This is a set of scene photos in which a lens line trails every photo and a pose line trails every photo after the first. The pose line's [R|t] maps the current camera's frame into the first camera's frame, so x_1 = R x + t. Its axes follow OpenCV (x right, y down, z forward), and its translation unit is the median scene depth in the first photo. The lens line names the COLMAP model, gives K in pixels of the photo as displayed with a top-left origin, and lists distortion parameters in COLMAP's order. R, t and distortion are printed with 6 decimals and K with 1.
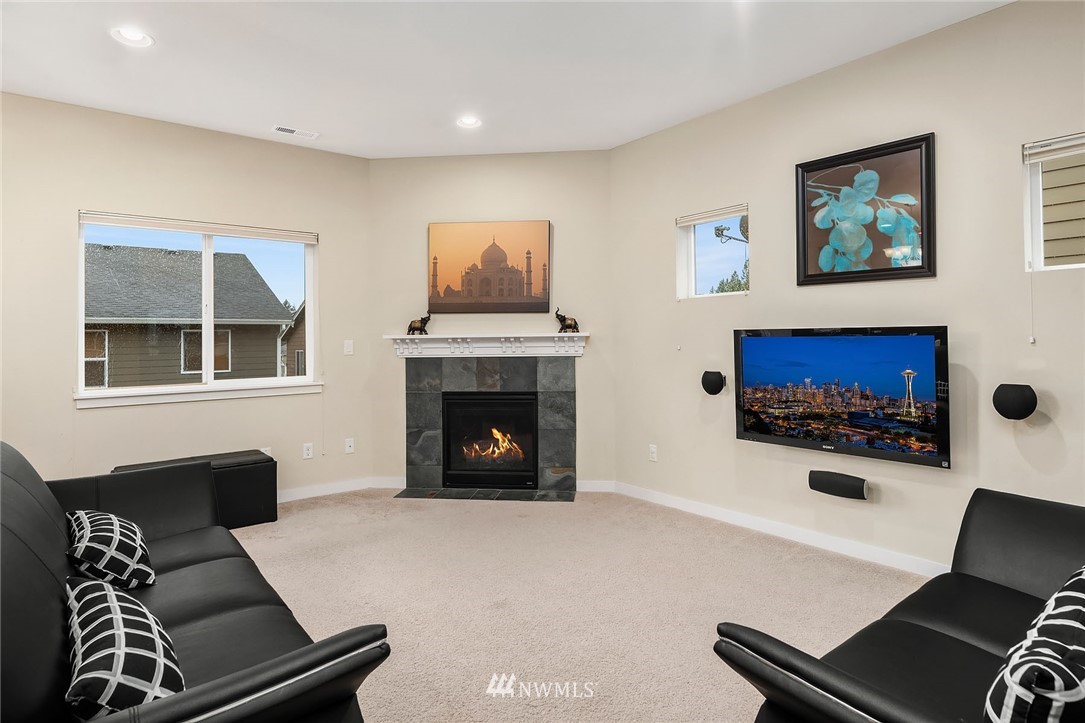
lens RADIAL K [[588.7, 0, 543.6], [0, 588.7, 331.6], [0, 0, 1]] dist [-0.000203, -0.005964]
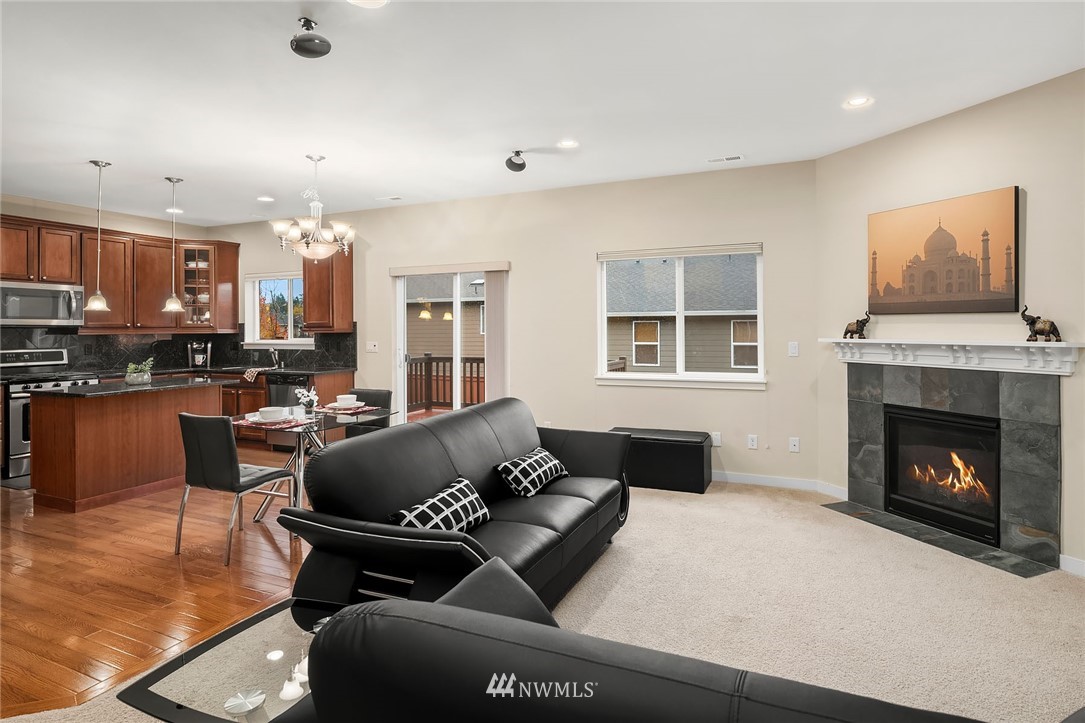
lens RADIAL K [[588.7, 0, 544.6], [0, 588.7, 325.4], [0, 0, 1]] dist [-0.000203, -0.005964]
pose [[0.463983, 0.004445, -0.885833, 0.384044], [0.012059, 0.999863, 0.011333, -0.031788], [0.885762, -0.015941, 0.463866, 0.144129]]
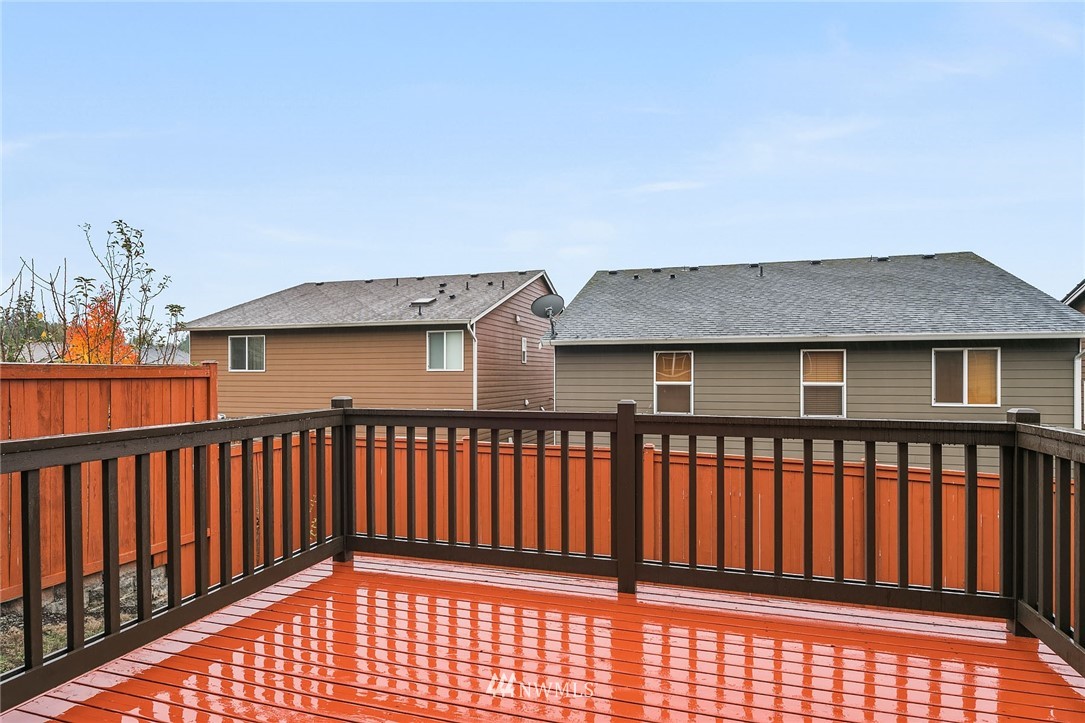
lens RADIAL K [[588.7, 0, 539.9], [0, 588.7, 369.4], [0, 0, 1]] dist [-0.000203, -0.005964]
pose [[0.557096, 0.007852, -0.830411, -0.953961], [0.005598, 0.999897, 0.013210, 0.043191], [0.830429, -0.012008, 0.556995, 0.554122]]
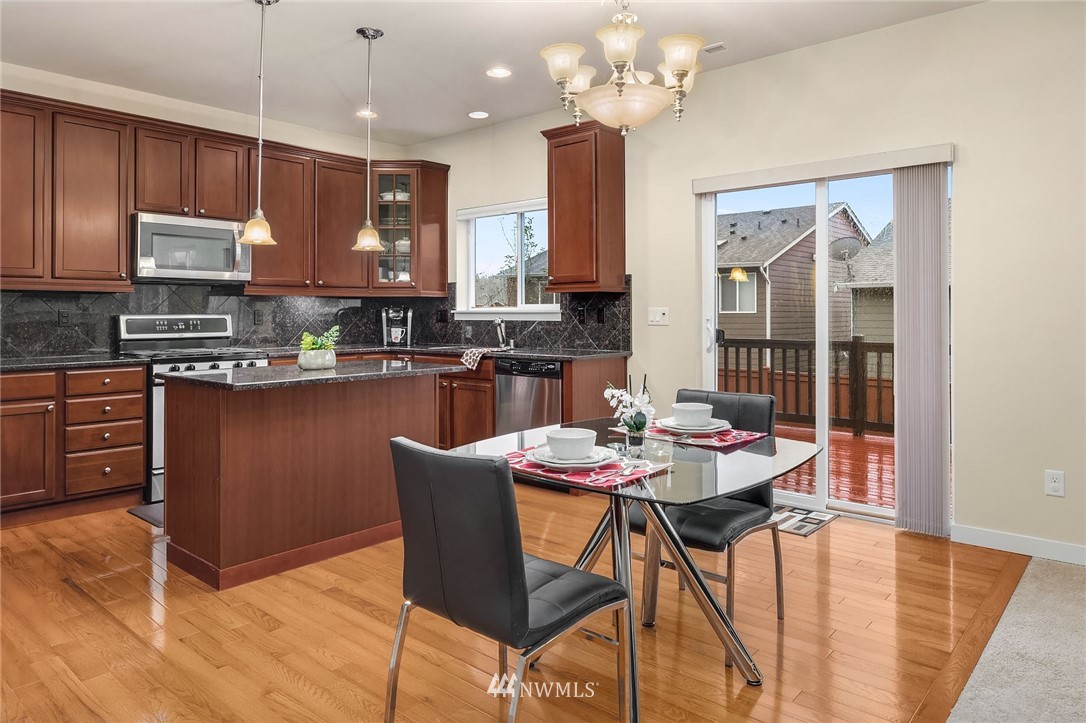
lens RADIAL K [[708.4, 0, 542.0], [0, 708.4, 303.9], [0, 0, 1]] dist [-0.009414, 0.000680]
pose [[0.174455, 0.000525, -0.984665, -0.103614], [0.013332, 0.999907, 0.002895, 0.008677], [0.984575, -0.013633, 0.174432, 0.091596]]
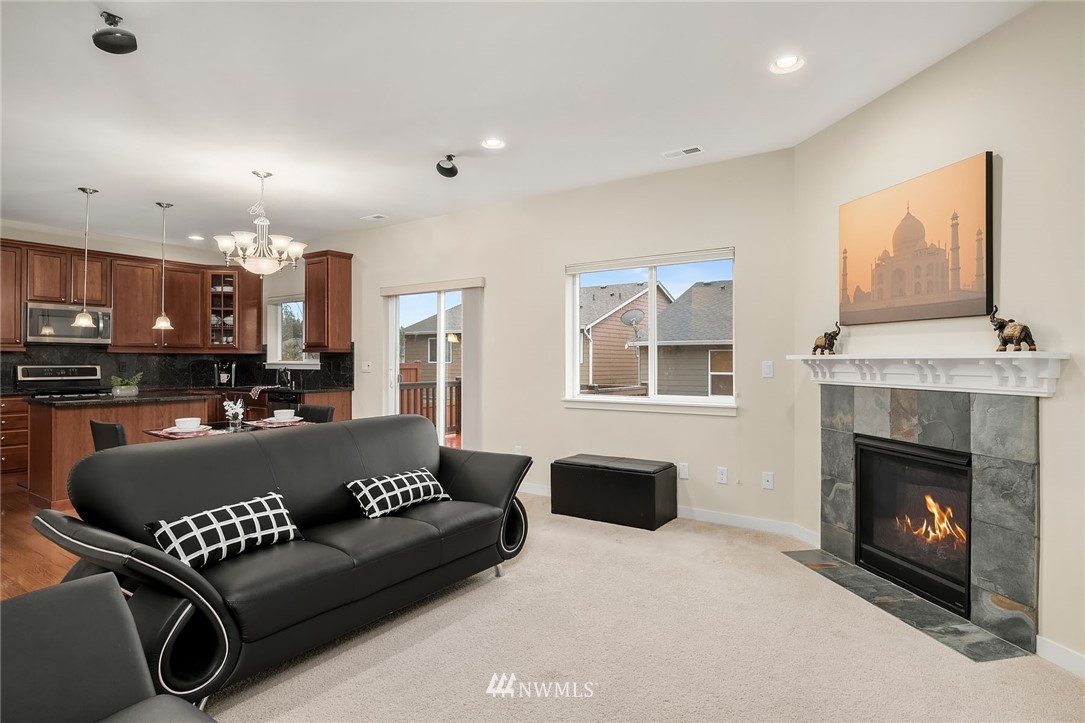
lens RADIAL K [[588.7, 0, 543.3], [0, 588.7, 356.9], [0, 0, 1]] dist [-0.000203, -0.005964]
pose [[0.290573, 0.005539, -0.956837, 0.423544], [0.008199, 0.999932, 0.008279, -0.001273], [0.956818, -0.010251, 0.290508, 0.431565]]
